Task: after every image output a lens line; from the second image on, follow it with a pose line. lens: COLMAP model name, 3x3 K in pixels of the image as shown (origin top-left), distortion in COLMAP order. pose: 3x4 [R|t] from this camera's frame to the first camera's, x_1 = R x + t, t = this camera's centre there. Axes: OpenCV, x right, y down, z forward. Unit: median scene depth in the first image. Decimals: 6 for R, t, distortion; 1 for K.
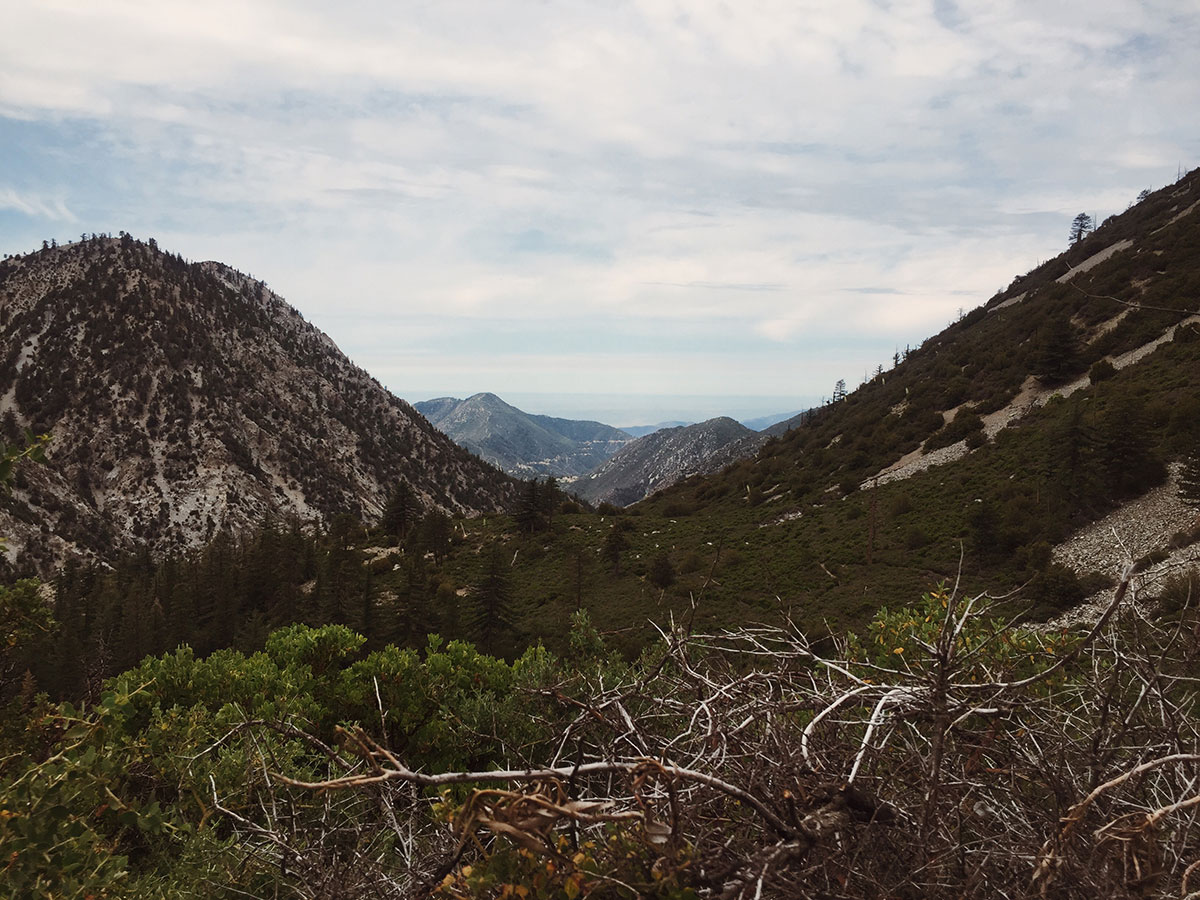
lens RADIAL K [[1036.2, 0, 595.6], [0, 1036.2, 451.3], [0, 0, 1]] dist [0.066148, -0.054214]
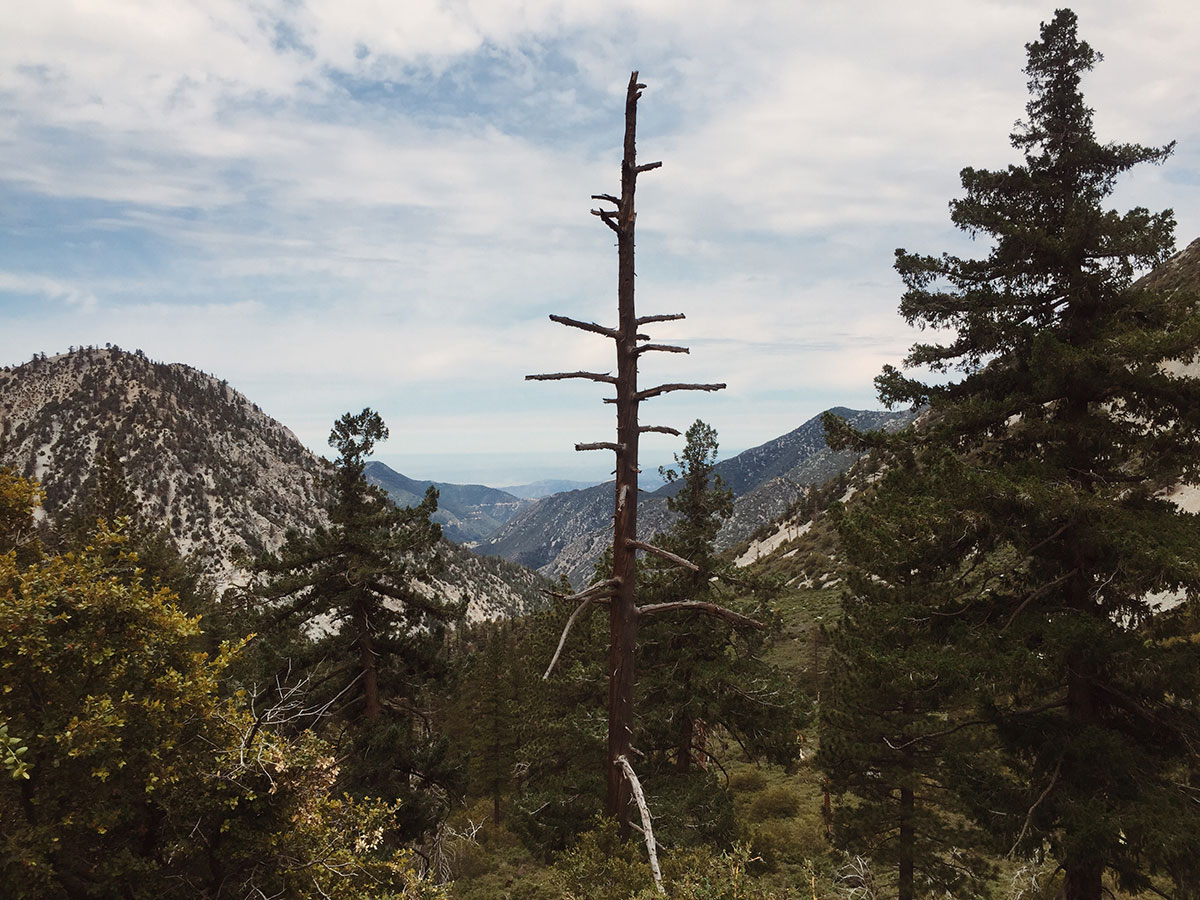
lens RADIAL K [[1036.2, 0, 599.6], [0, 1036.2, 449.4], [0, 0, 1]] dist [0.066148, -0.054214]
pose [[0.991007, -0.031224, 0.130118, -0.102534], [0.038581, 0.997773, -0.054406, -0.023649], [-0.128129, 0.058937, 0.990005, -0.145387]]
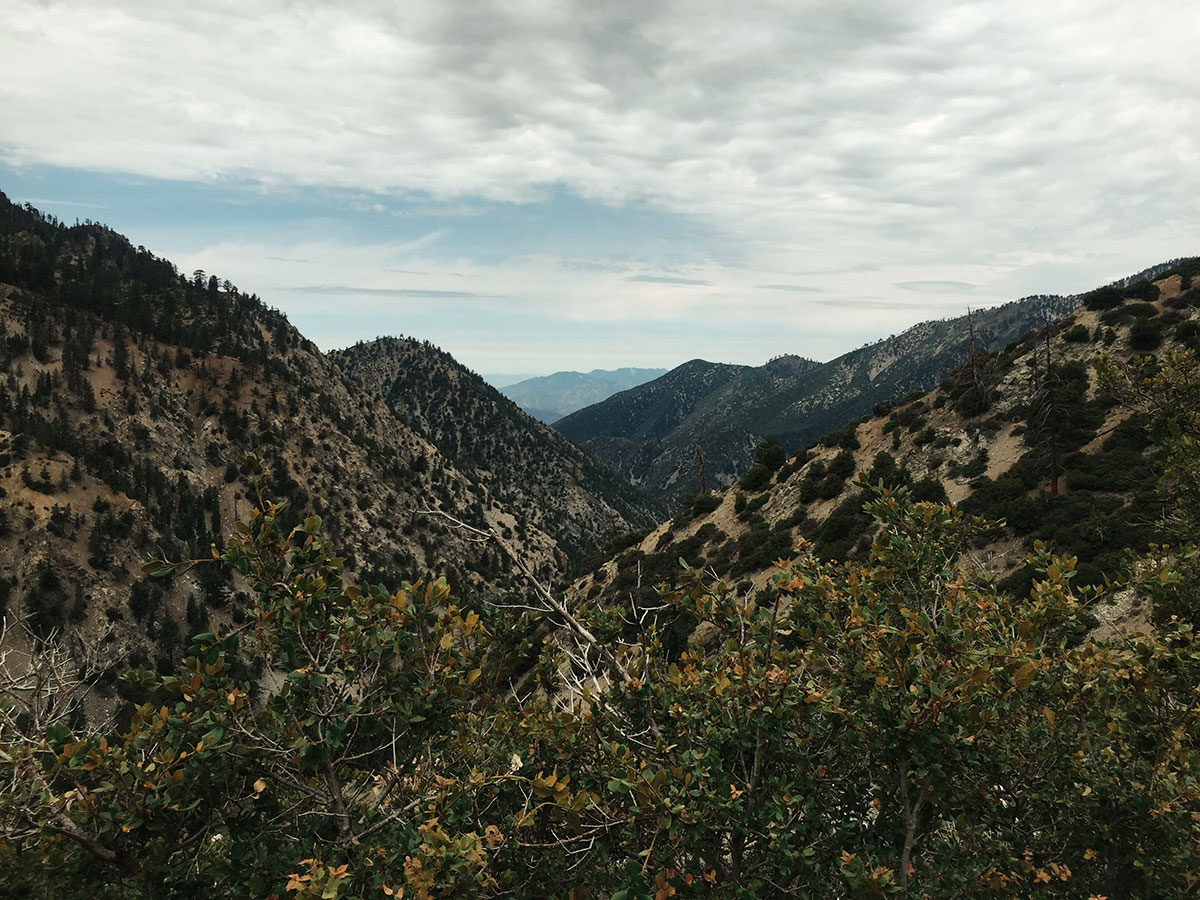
lens RADIAL K [[1036.2, 0, 598.2], [0, 1036.2, 457.1], [0, 0, 1]] dist [0.066148, -0.054214]
pose [[0.927674, -0.033867, 0.371852, -0.836106], [0.023038, 0.999172, 0.033529, -0.082967], [-0.372680, -0.022537, 0.927686, -0.572012]]
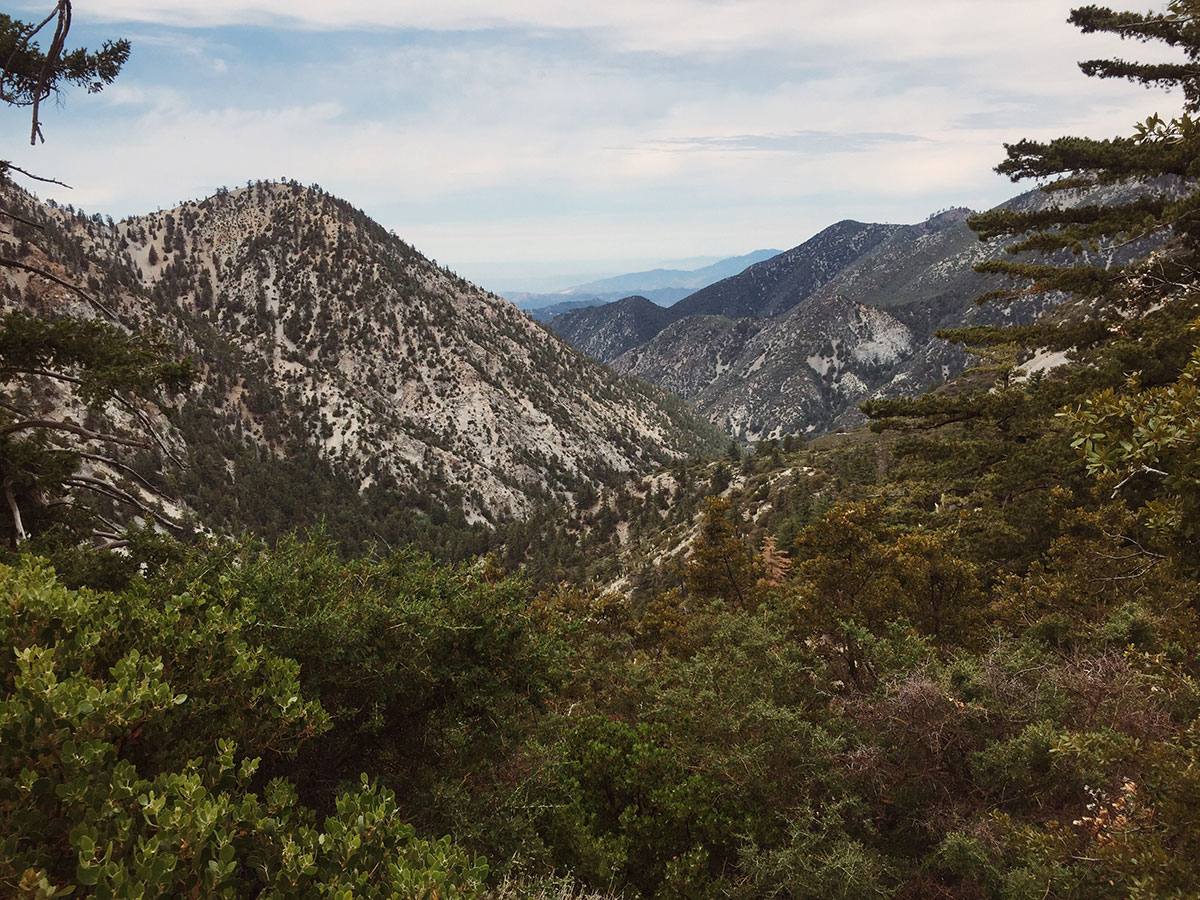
lens RADIAL K [[1036.2, 0, 603.4], [0, 1036.2, 458.5], [0, 0, 1]] dist [0.066148, -0.054214]
pose [[0.981555, -0.073765, 0.176378, -0.369689], [0.049594, 0.989228, 0.137724, -0.052380], [-0.184637, -0.126436, 0.974640, -0.222844]]
